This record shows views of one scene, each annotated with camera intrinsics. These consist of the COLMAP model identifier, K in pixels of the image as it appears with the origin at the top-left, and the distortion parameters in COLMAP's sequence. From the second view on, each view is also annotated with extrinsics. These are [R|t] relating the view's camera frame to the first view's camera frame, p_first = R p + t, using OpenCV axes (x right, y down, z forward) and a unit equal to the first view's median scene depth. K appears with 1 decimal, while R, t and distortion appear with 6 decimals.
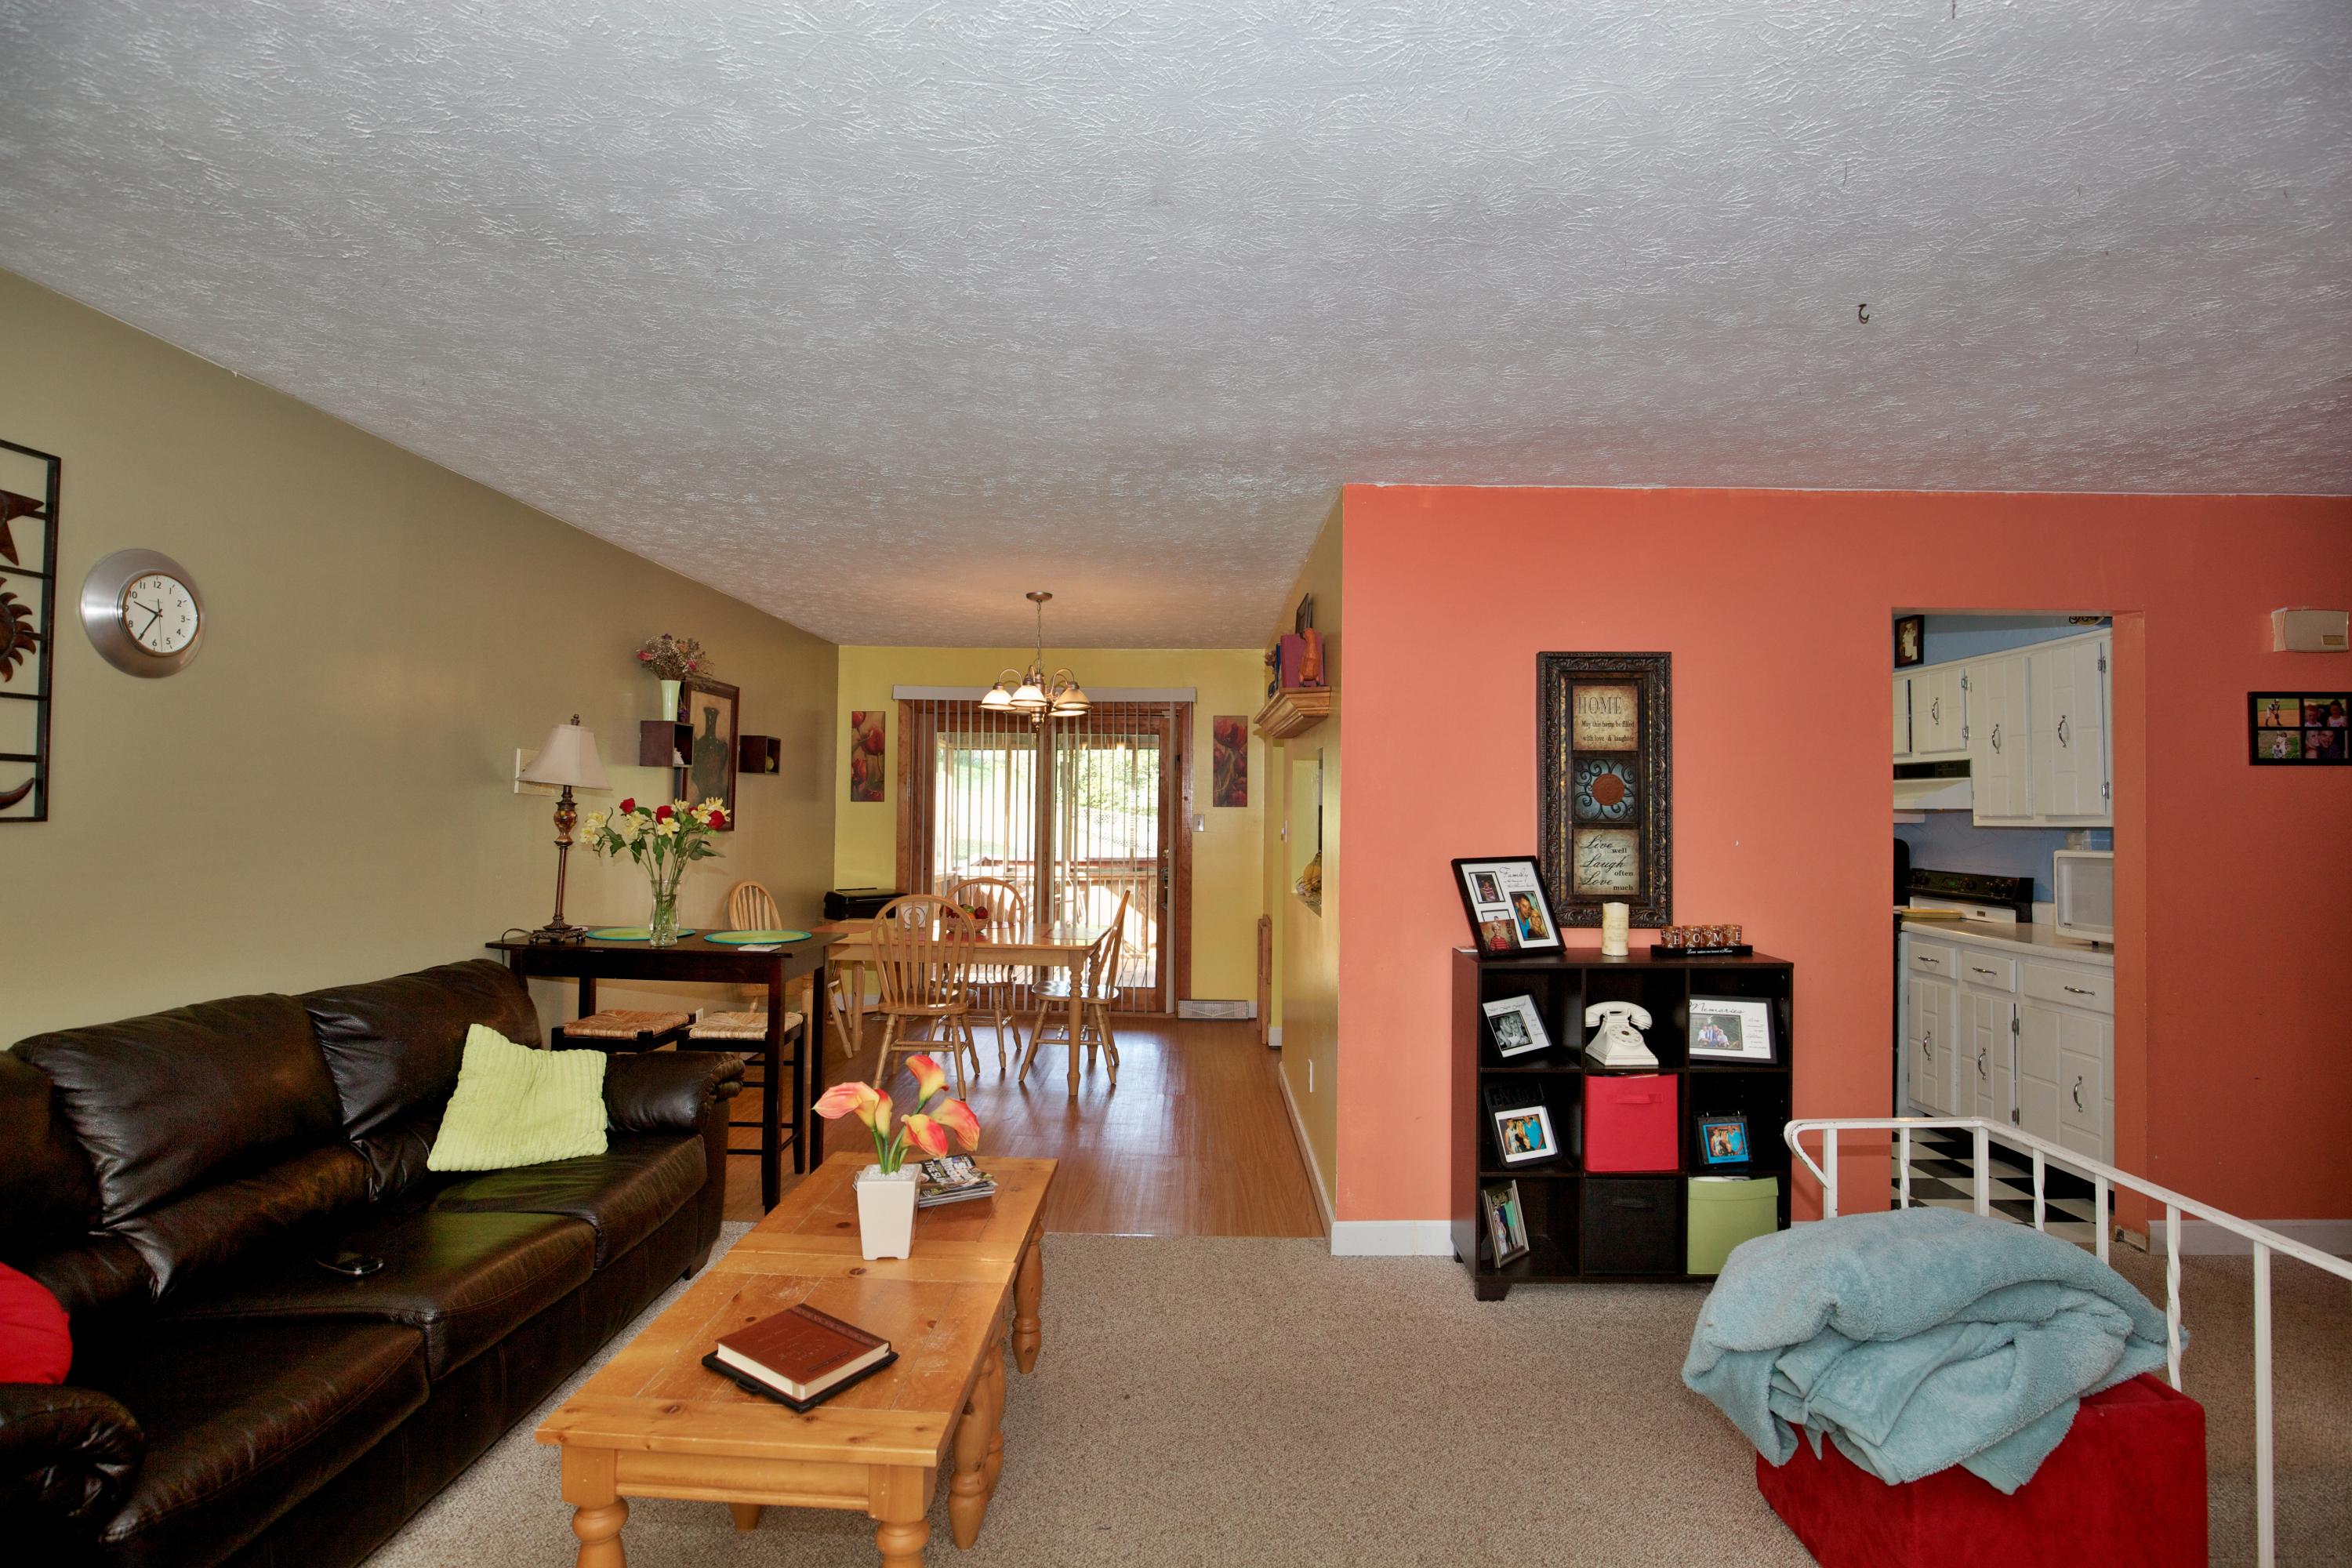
lens RADIAL K [[1082.9, 0, 1169.7], [0, 1082.9, 779.3], [0, 0, 1]] dist [-0.037177, 0.006460]
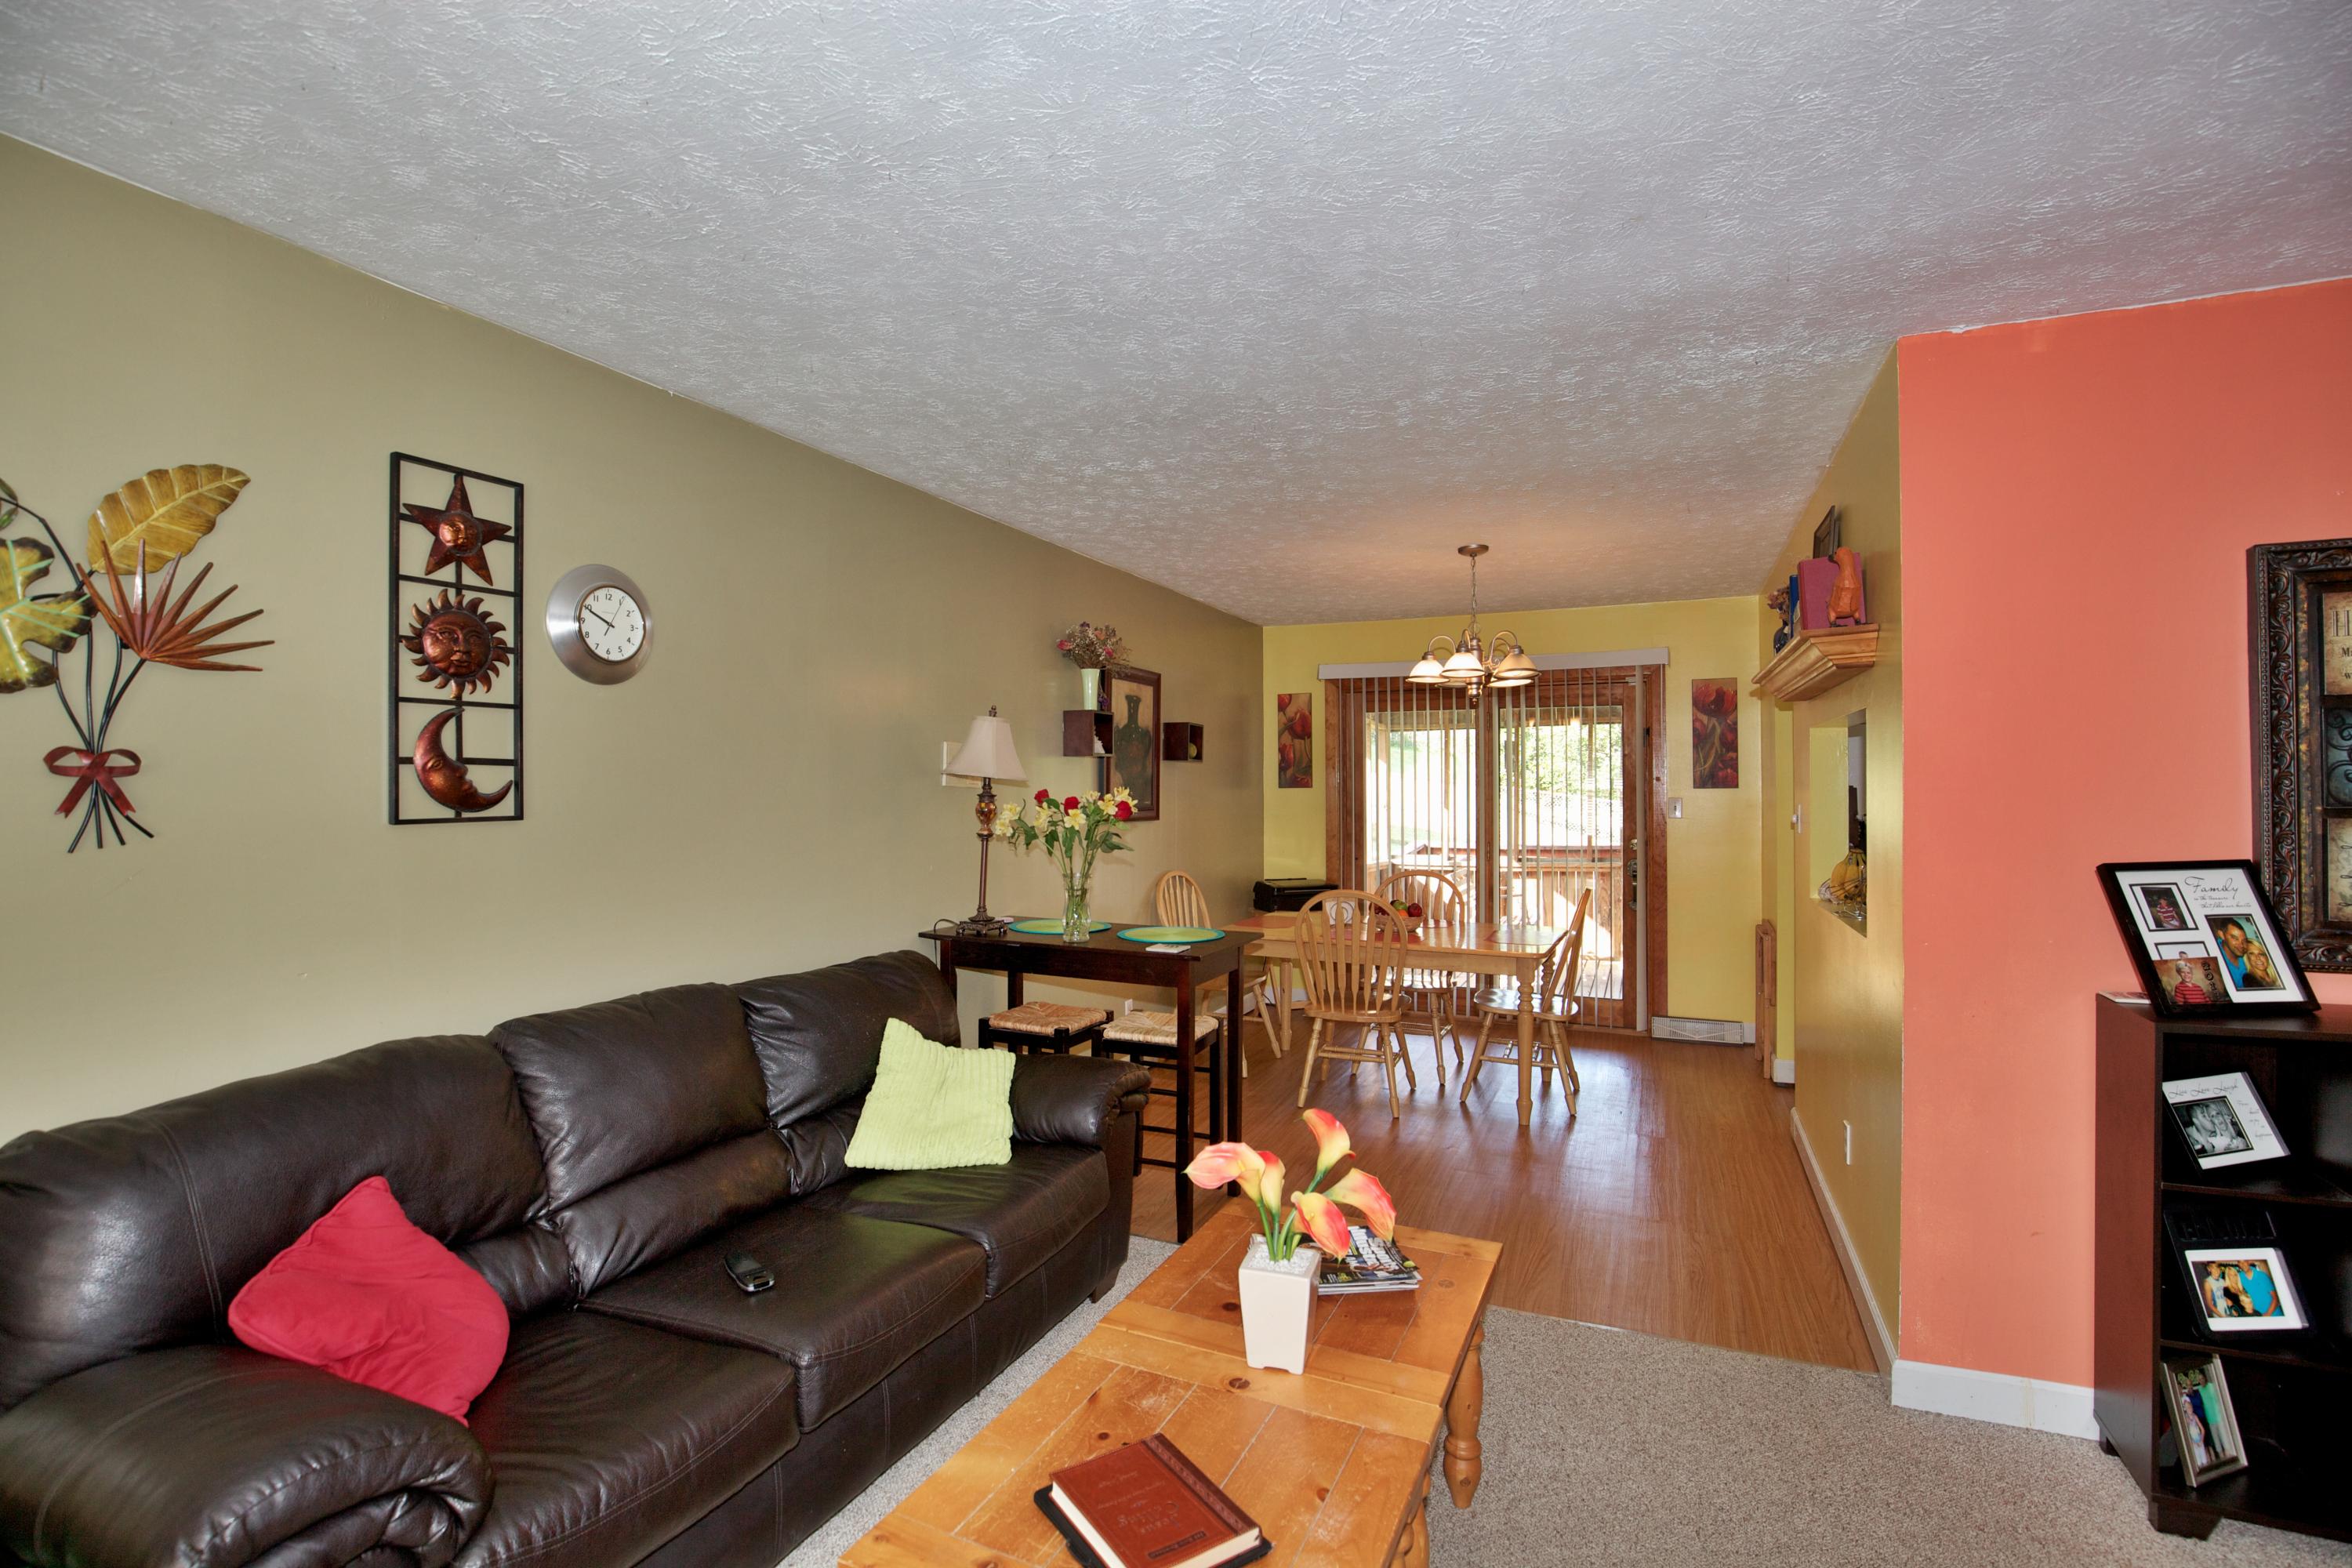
lens RADIAL K [[1082.9, 0, 1169.7], [0, 1082.9, 779.3], [0, 0, 1]] dist [-0.037177, 0.006460]
pose [[0.919315, -0.016721, -0.393167, -0.011712], [0.022614, 0.999691, 0.010360, 0.001163], [0.392873, -0.018415, 0.919409, 0.164374]]
